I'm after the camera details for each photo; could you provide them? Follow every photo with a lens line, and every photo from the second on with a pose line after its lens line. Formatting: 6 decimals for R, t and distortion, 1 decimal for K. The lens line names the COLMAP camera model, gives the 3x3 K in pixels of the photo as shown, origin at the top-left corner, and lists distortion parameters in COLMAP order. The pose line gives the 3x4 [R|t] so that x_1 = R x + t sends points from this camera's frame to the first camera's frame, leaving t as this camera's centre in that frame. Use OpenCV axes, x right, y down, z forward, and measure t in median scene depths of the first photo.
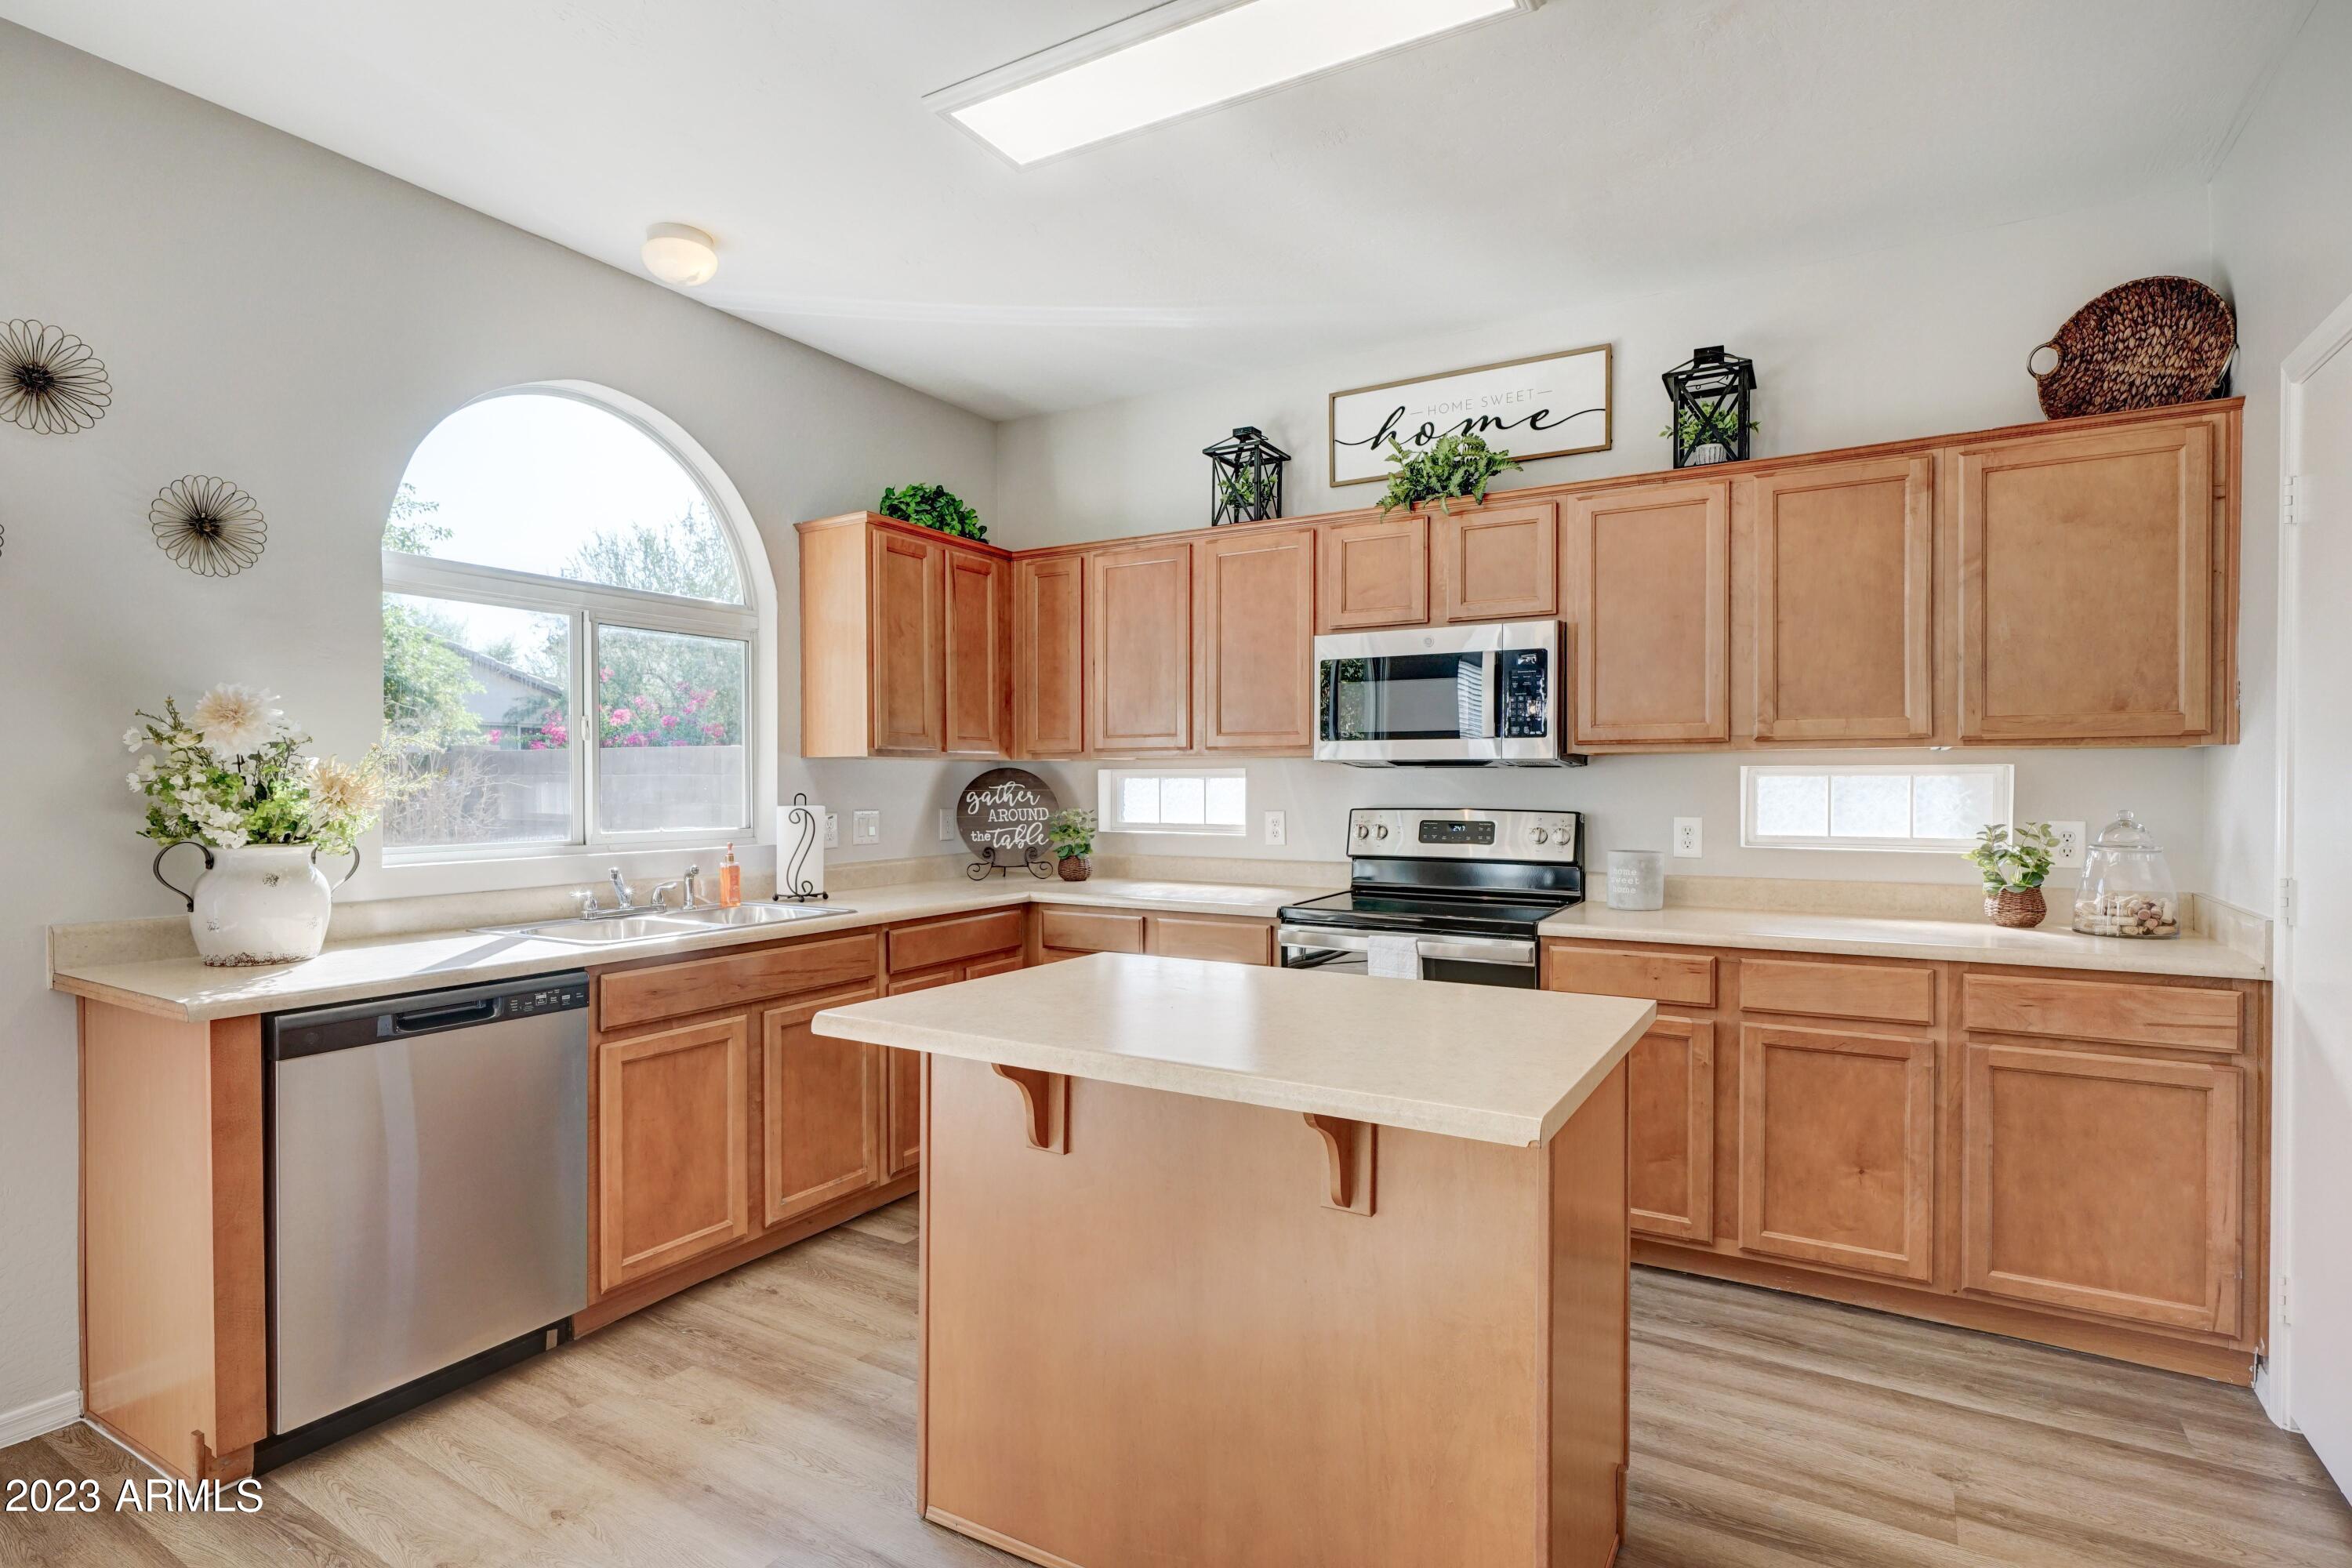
lens RADIAL K [[1146.0, 0, 1187.1], [0, 1146.0, 793.9], [0, 0, 1]] dist [0.001691, 0.000544]
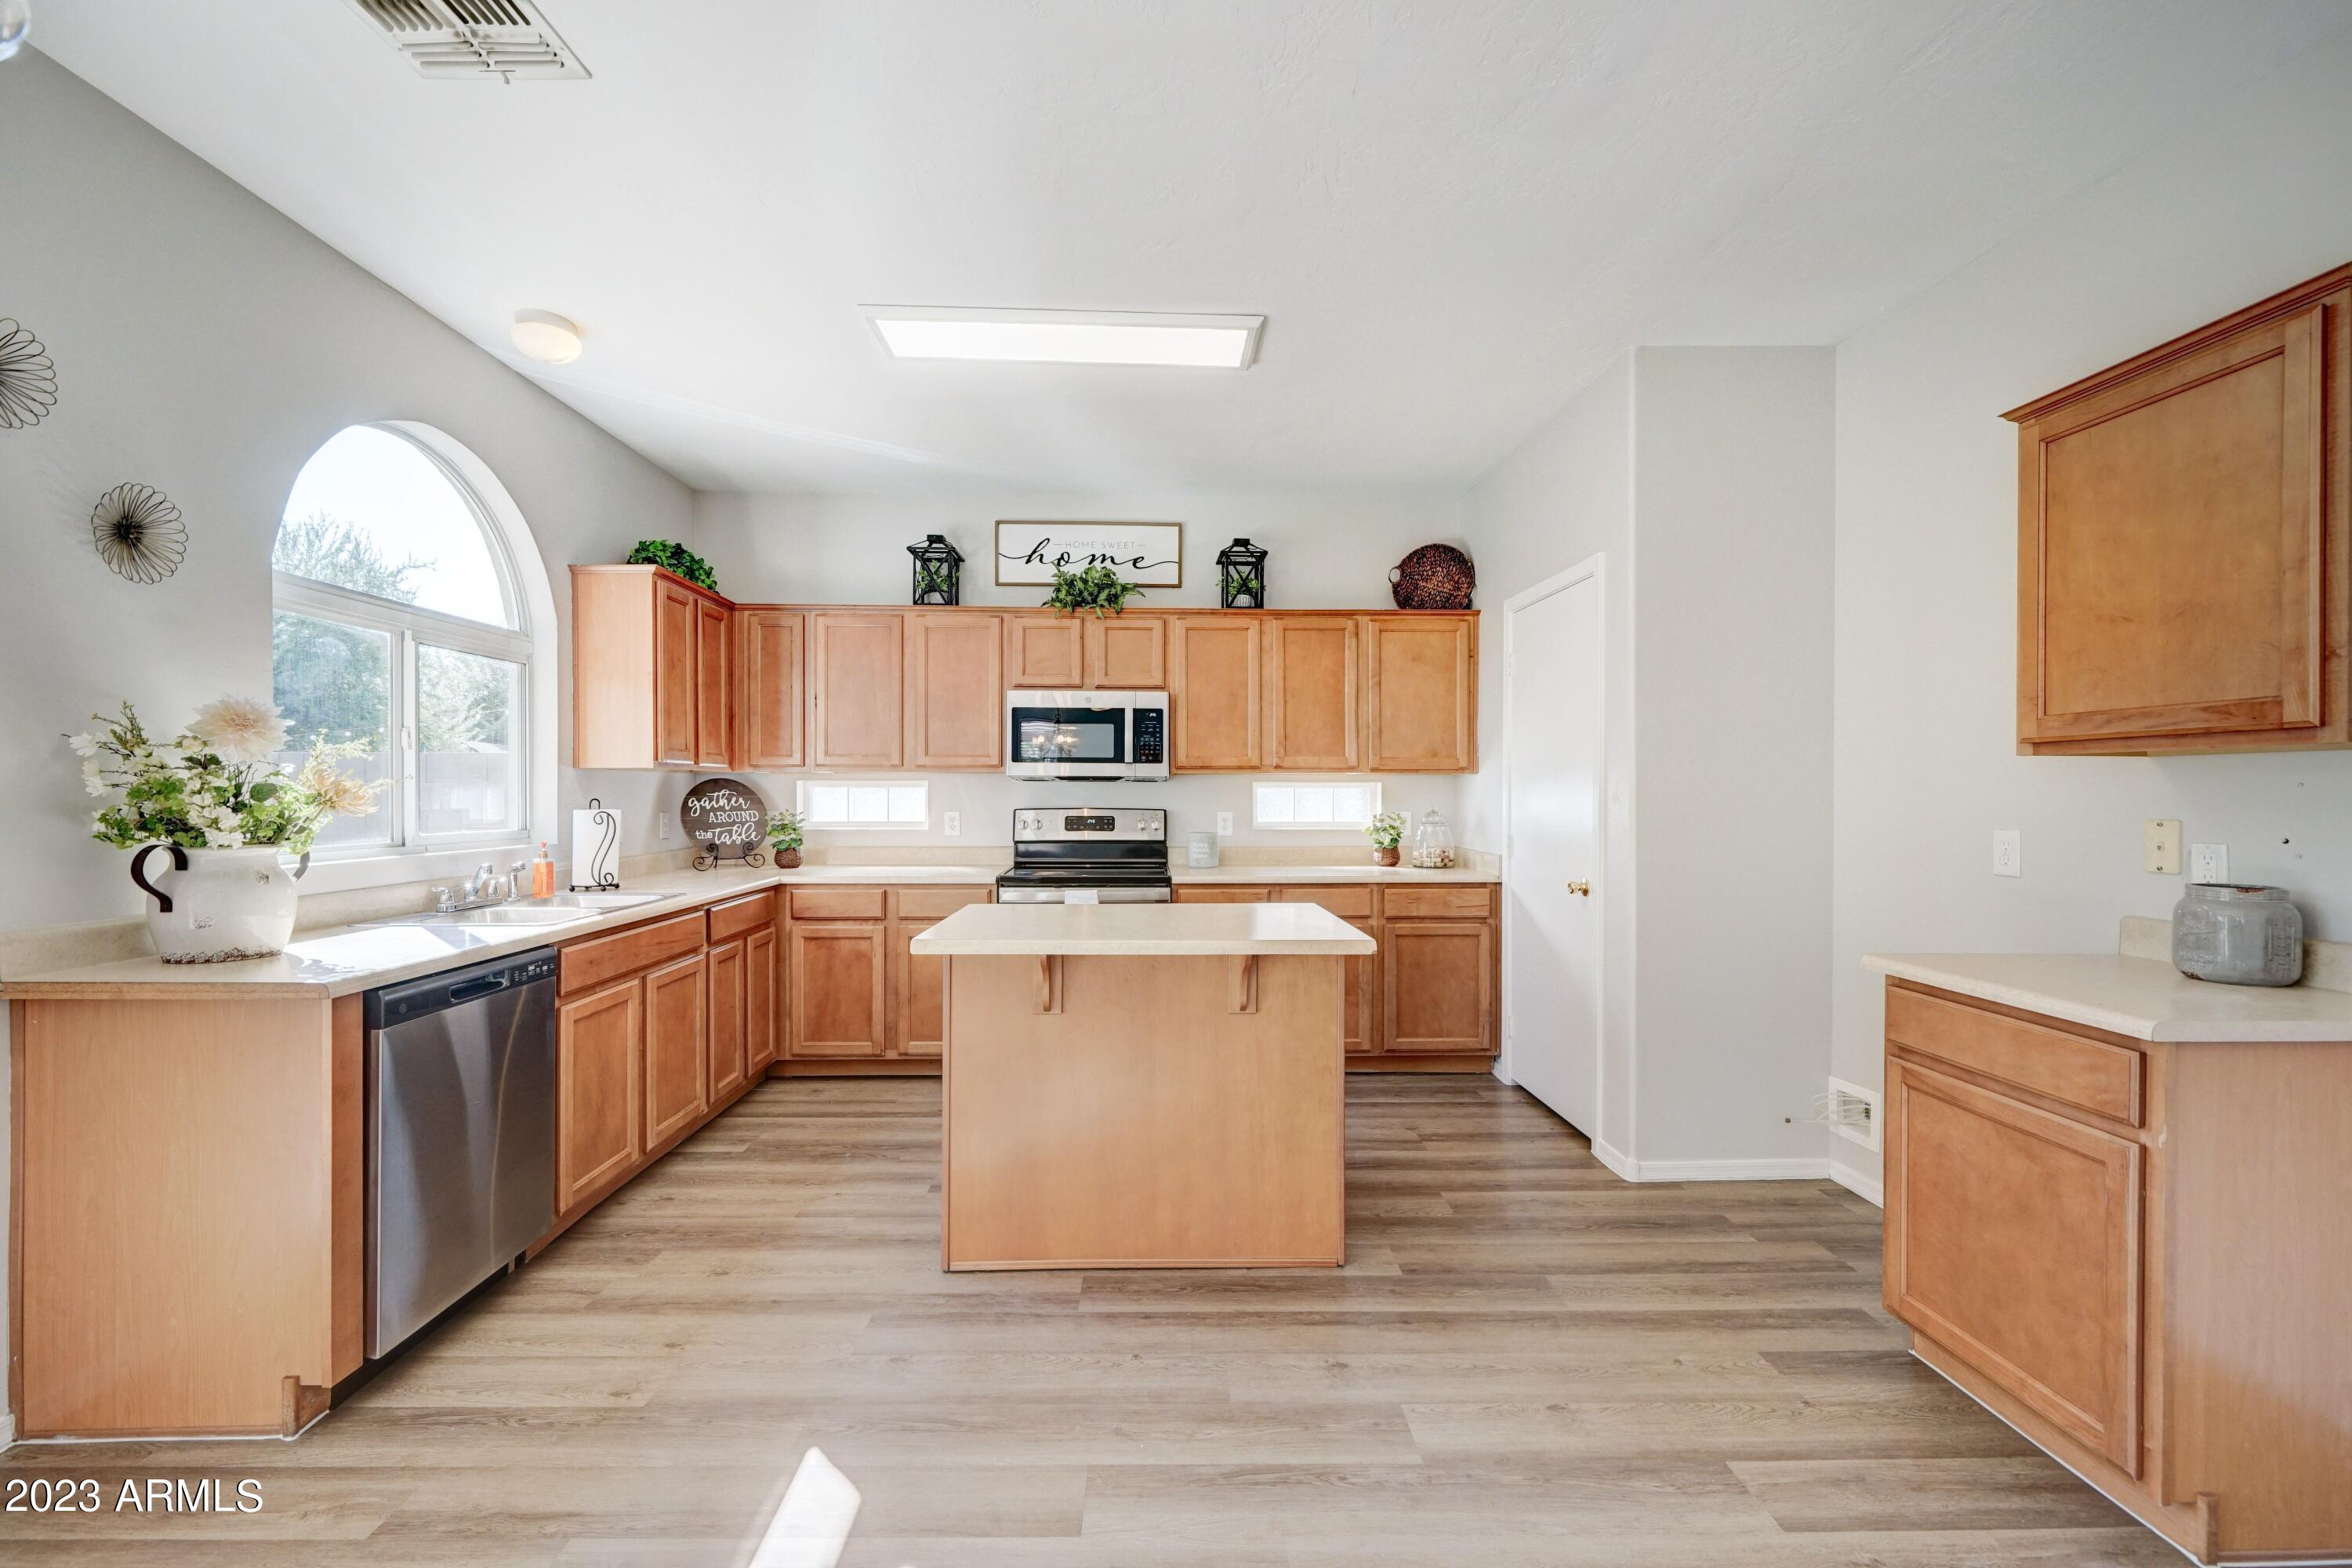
lens RADIAL K [[932.7, 0, 1154.9], [0, 932.7, 797.1], [0, 0, 1]] dist [0.000317, 0.000049]
pose [[0.853701, -0.000424, 0.520763, -0.387336], [0.003010, 0.999987, -0.004121, 0.003872], [-0.520755, 0.005085, 0.853691, -0.124147]]
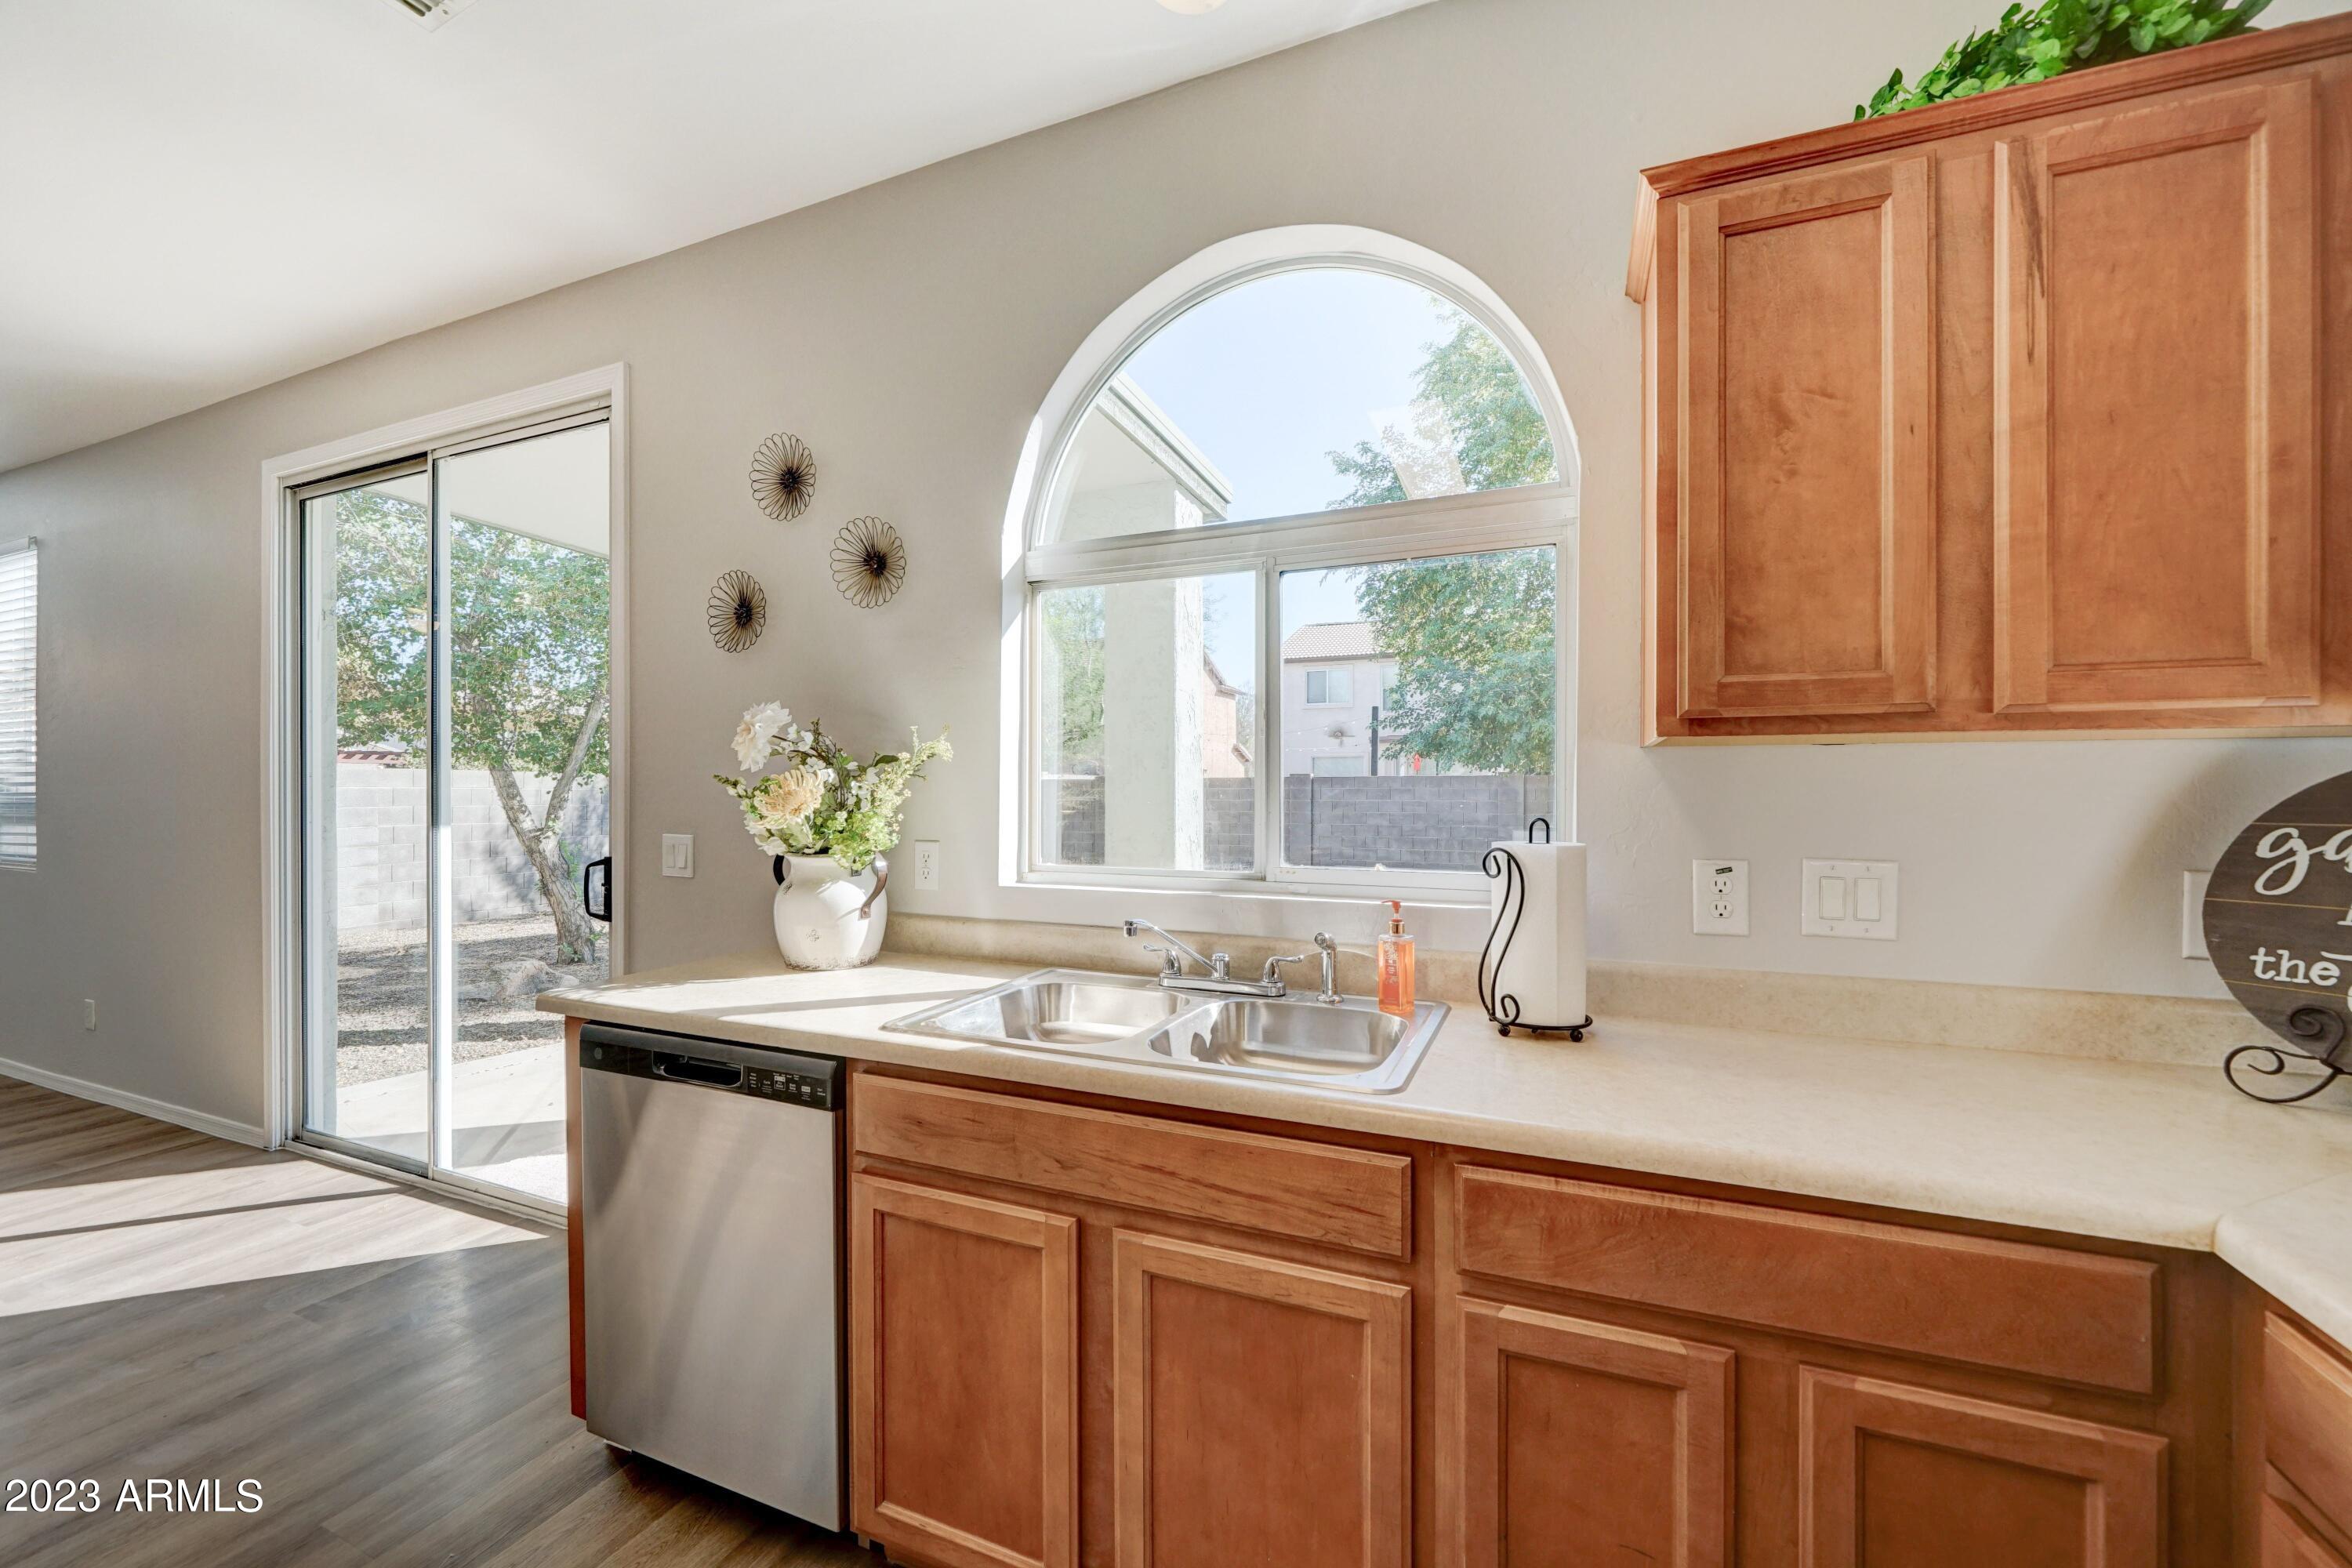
lens RADIAL K [[941.0, 0, 1176.0], [0, 941.0, 784.0], [0, 0, 1]] dist [0.001024, 0.000147]
pose [[0.118541, -0.001472, -0.992948, 0.062004], [-0.010268, 0.999944, -0.002708, -0.013488], [0.992896, 0.010517, 0.118520, 0.890221]]
